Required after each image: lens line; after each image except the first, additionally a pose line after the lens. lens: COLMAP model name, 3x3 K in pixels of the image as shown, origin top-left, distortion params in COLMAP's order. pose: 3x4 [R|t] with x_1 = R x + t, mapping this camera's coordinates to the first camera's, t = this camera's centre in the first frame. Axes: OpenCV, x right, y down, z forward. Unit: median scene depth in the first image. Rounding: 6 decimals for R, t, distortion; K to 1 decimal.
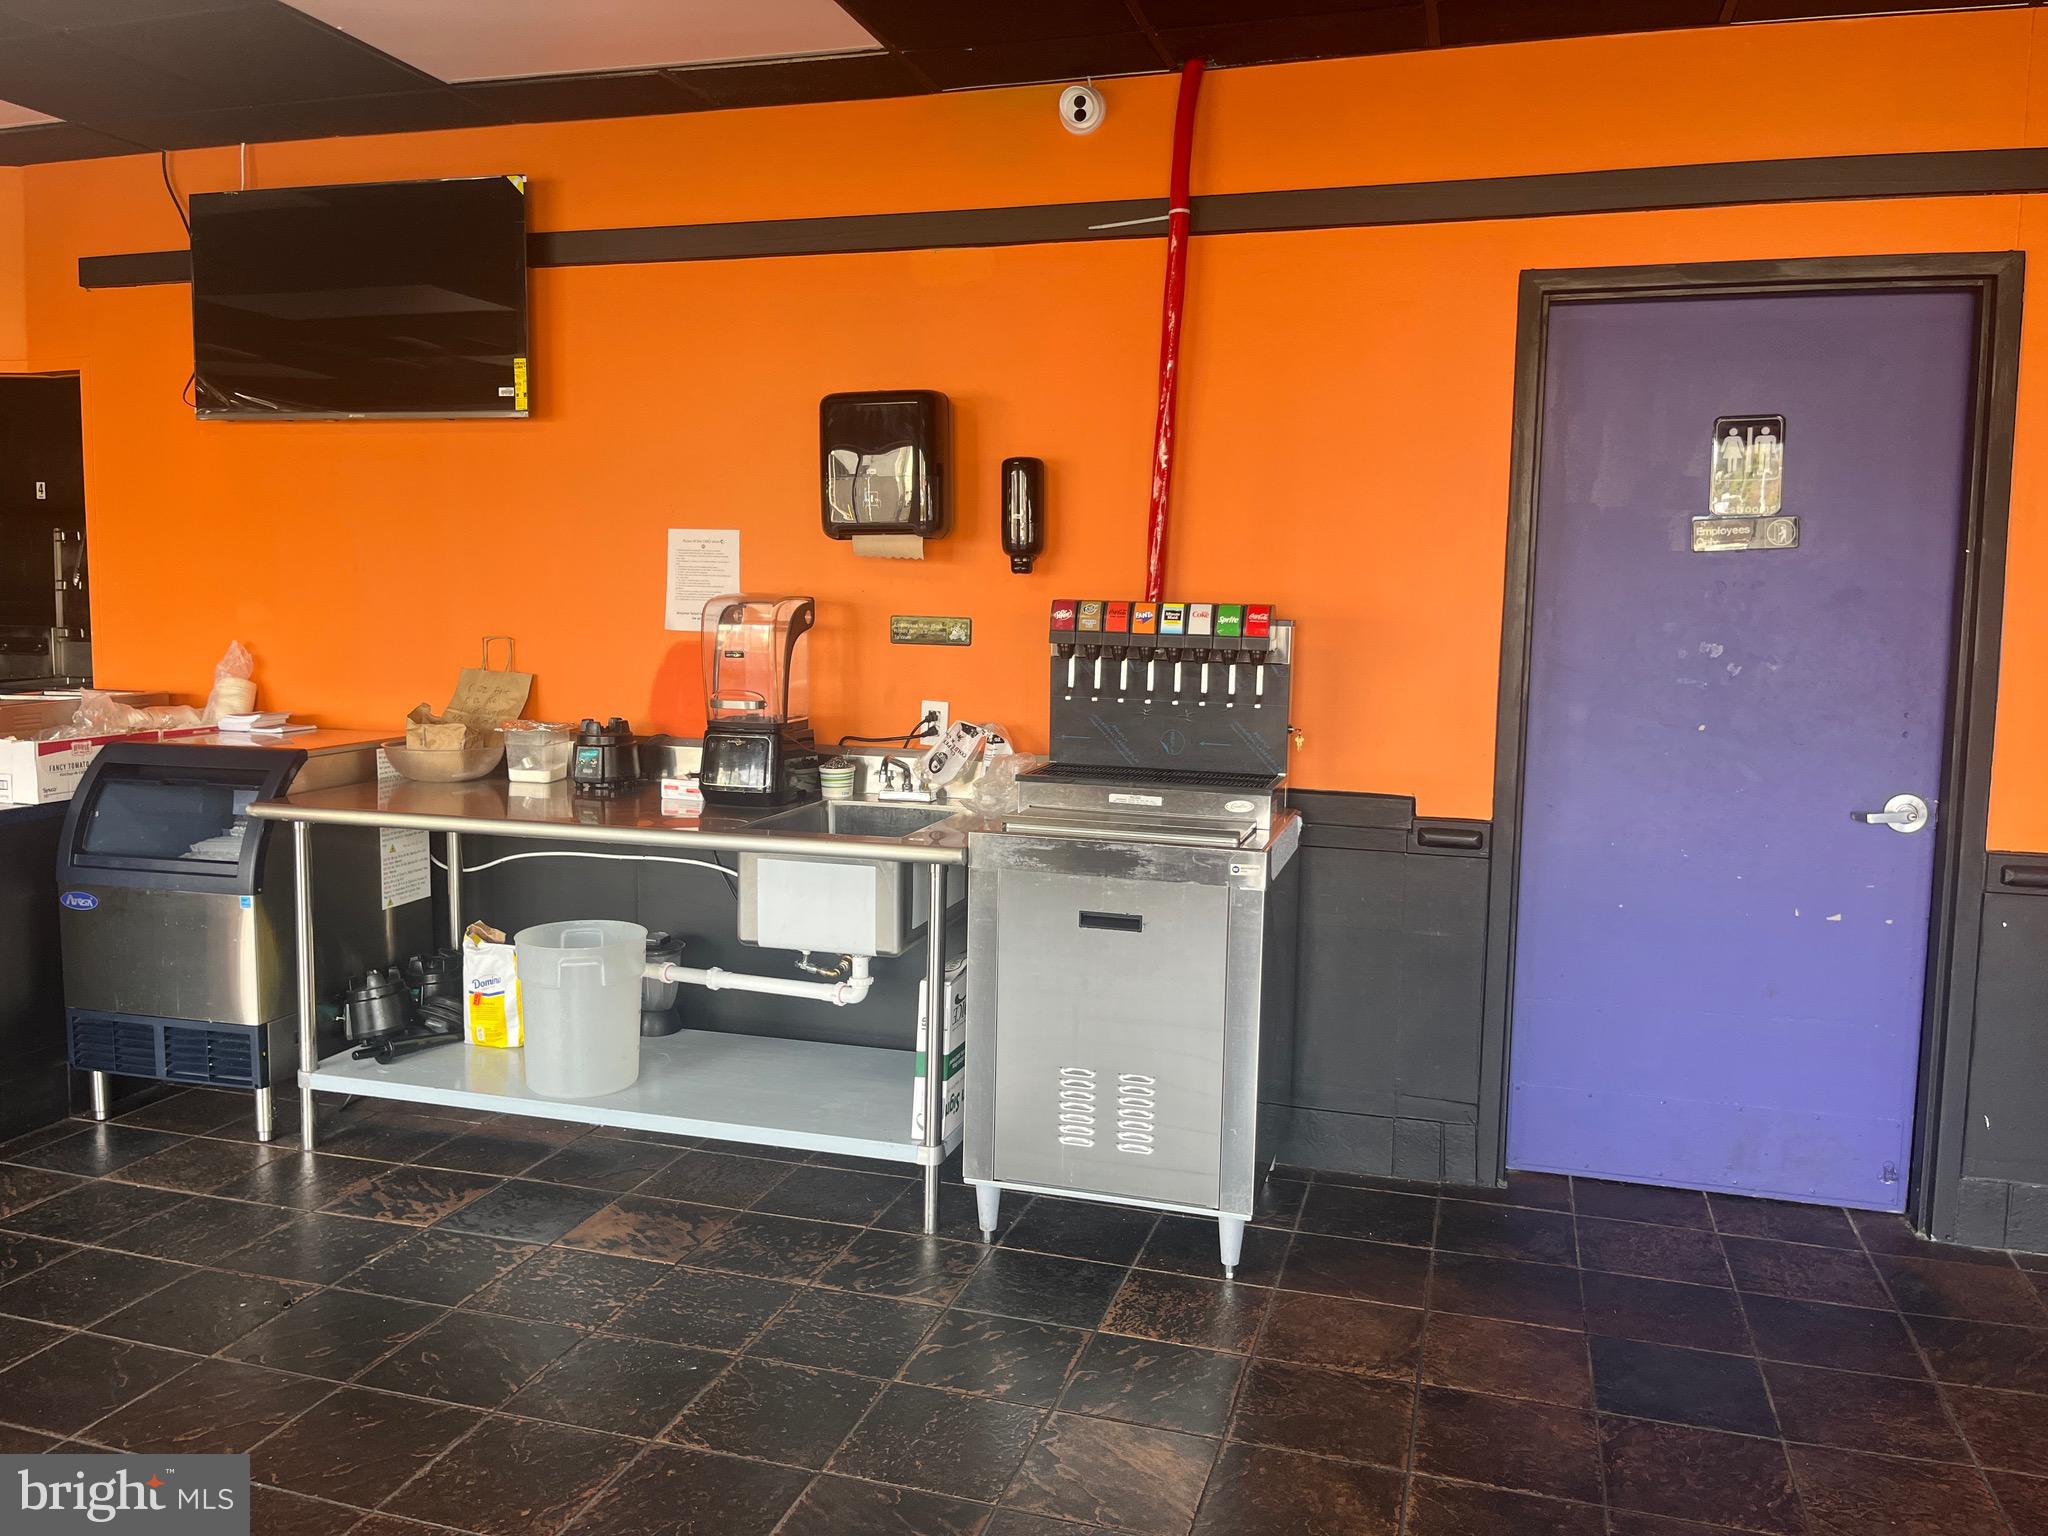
lens RADIAL K [[1560.3, 0, 1040.9], [0, 1560.3, 748.4], [0, 0, 1]] dist [0.054470, -0.066805]
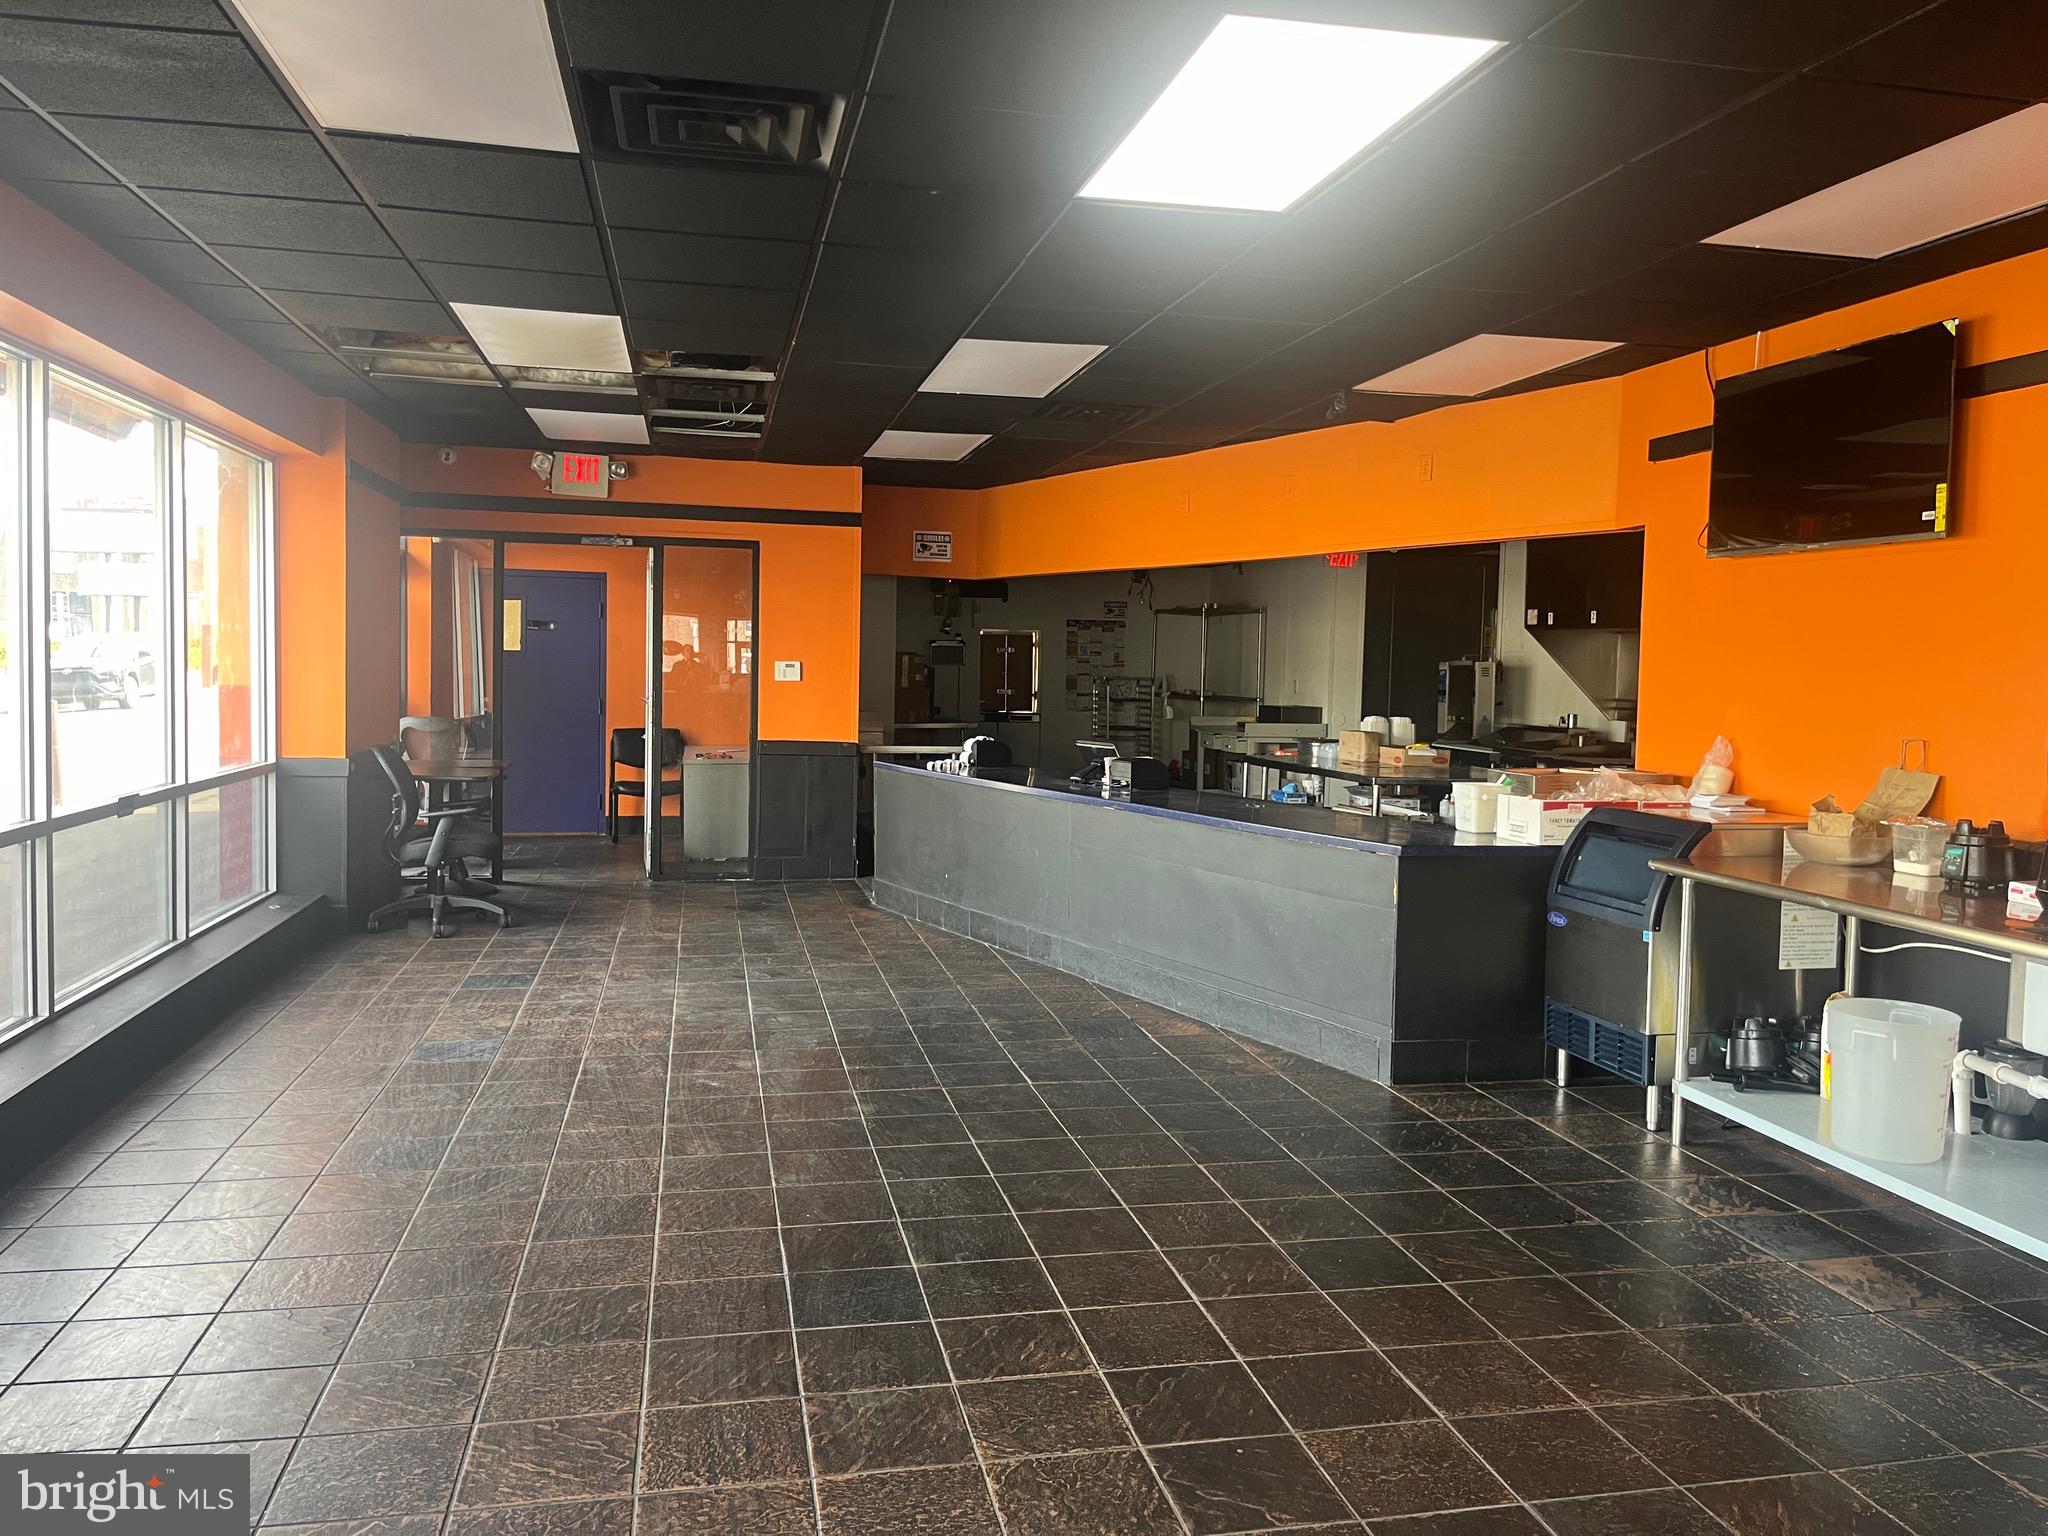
lens RADIAL K [[1560.3, 0, 1027.1], [0, 1560.3, 766.6], [0, 0, 1]] dist [0.054470, -0.066805]
pose [[0.473923, 0.054158, -0.878900, 0.343008], [-0.103440, 0.994620, 0.005512, 0.005190], [0.874470, 0.088301, 0.476975, -0.055633]]
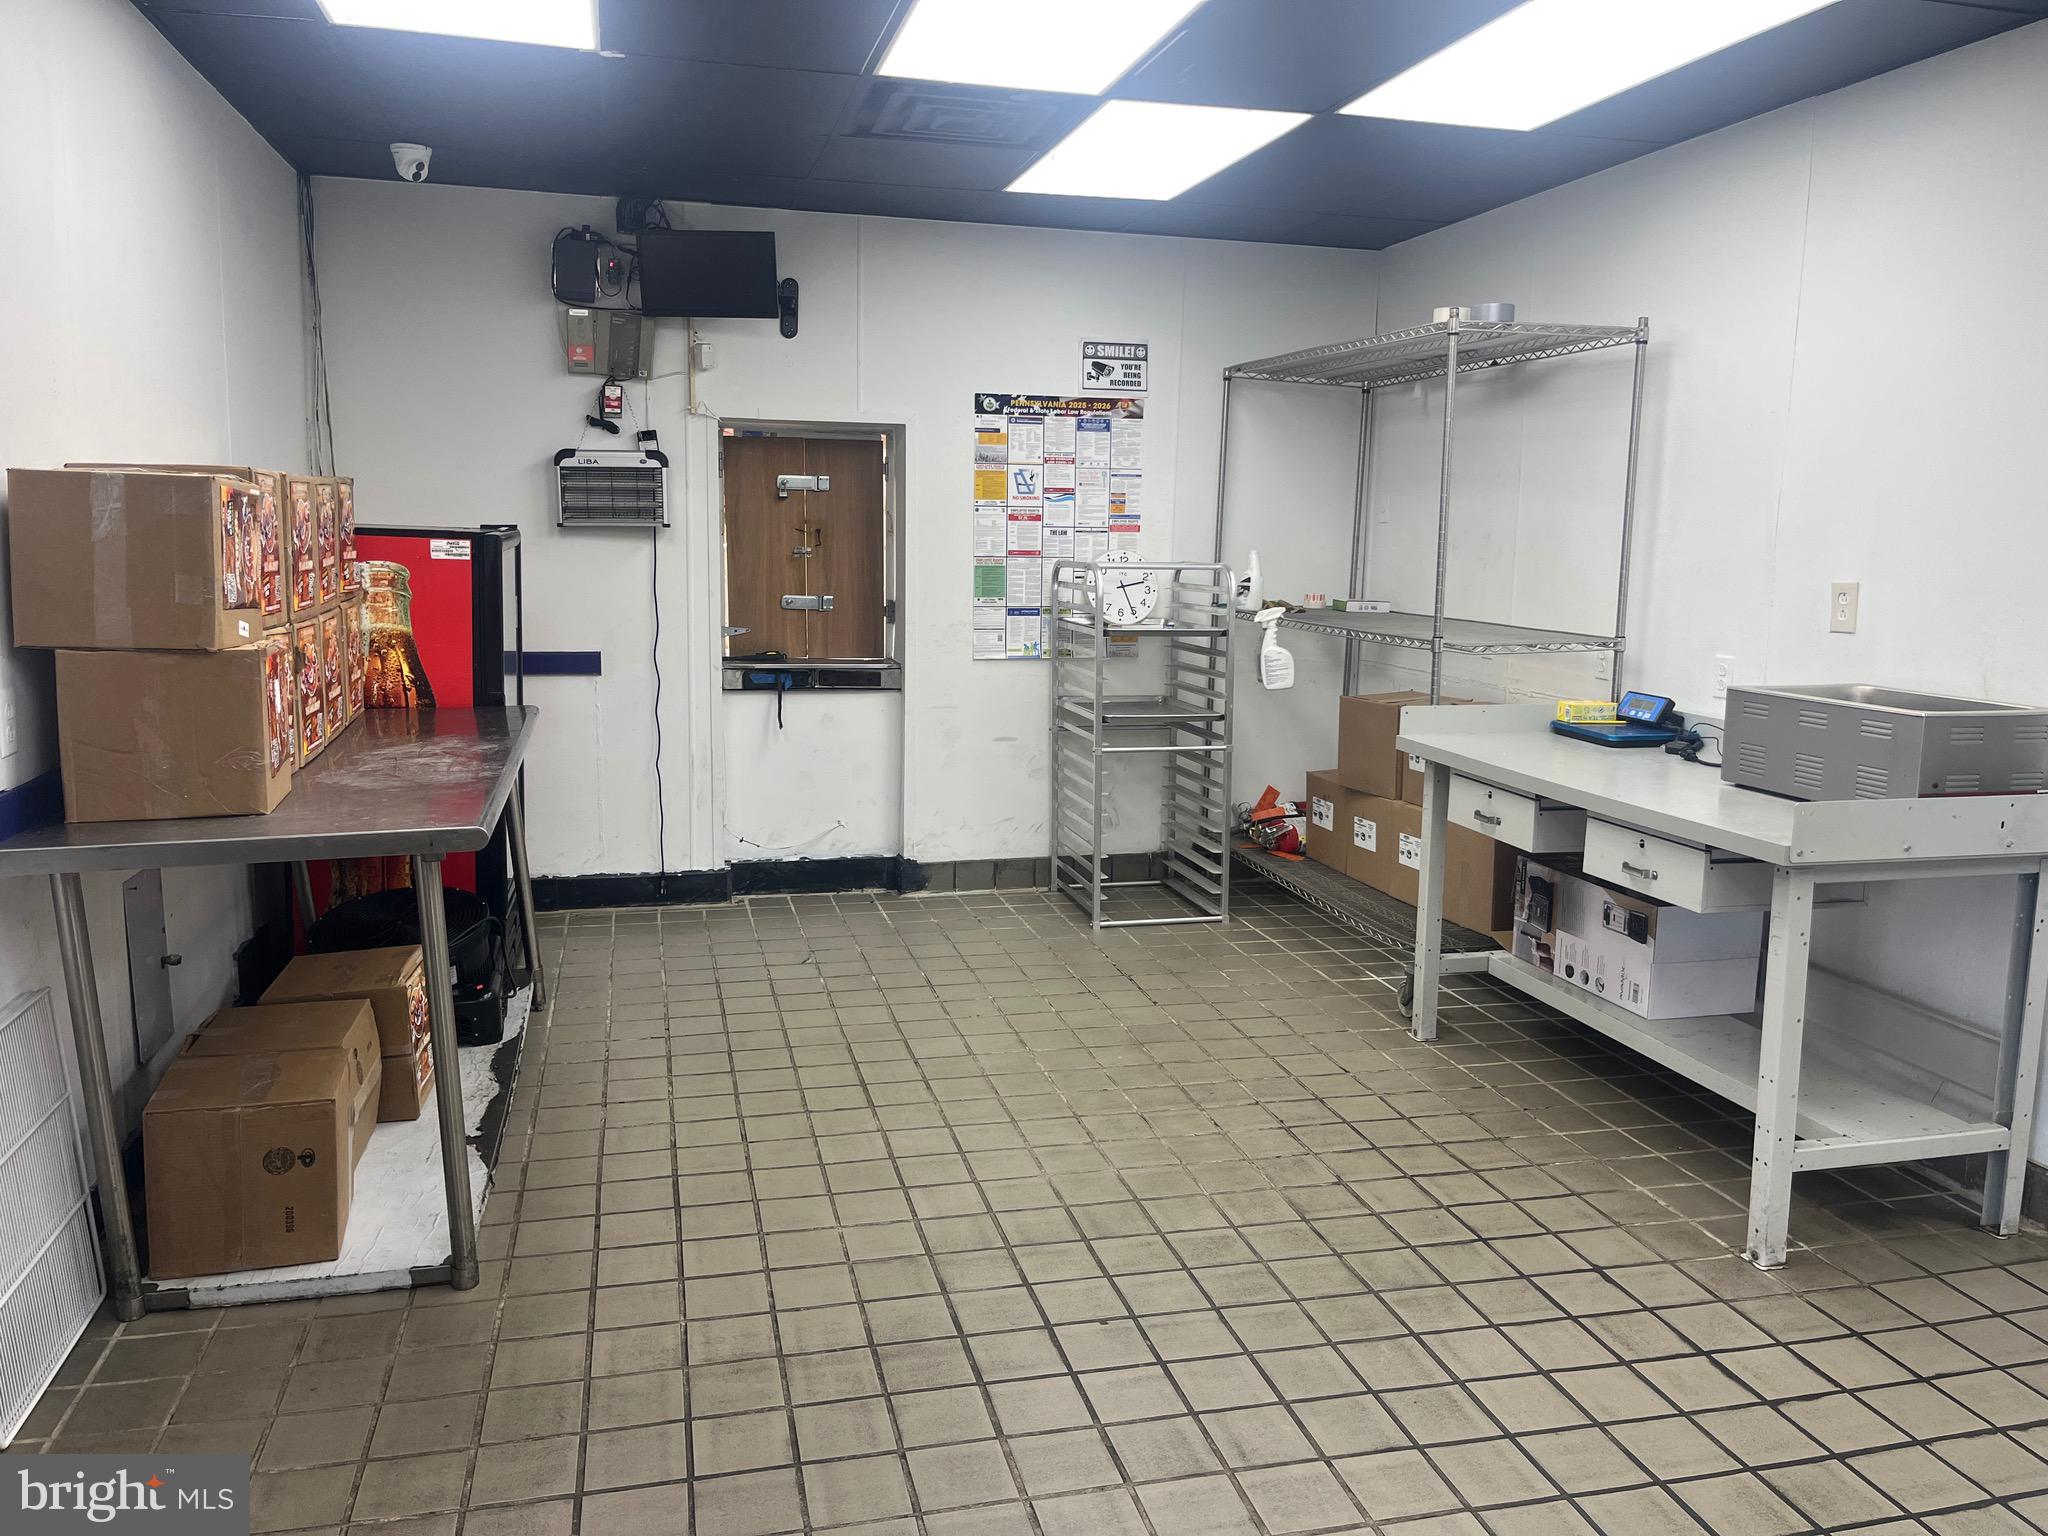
lens RADIAL K [[1560.3, 0, 1031.6], [0, 1560.3, 756.5], [0, 0, 1]] dist [0.054470, -0.066805]
pose [[0.505231, 0.122766, -0.854207, -1.874733], [-0.100529, 0.991463, 0.083033, -0.158043], [0.857109, 0.043922, 0.513260, 1.240835]]
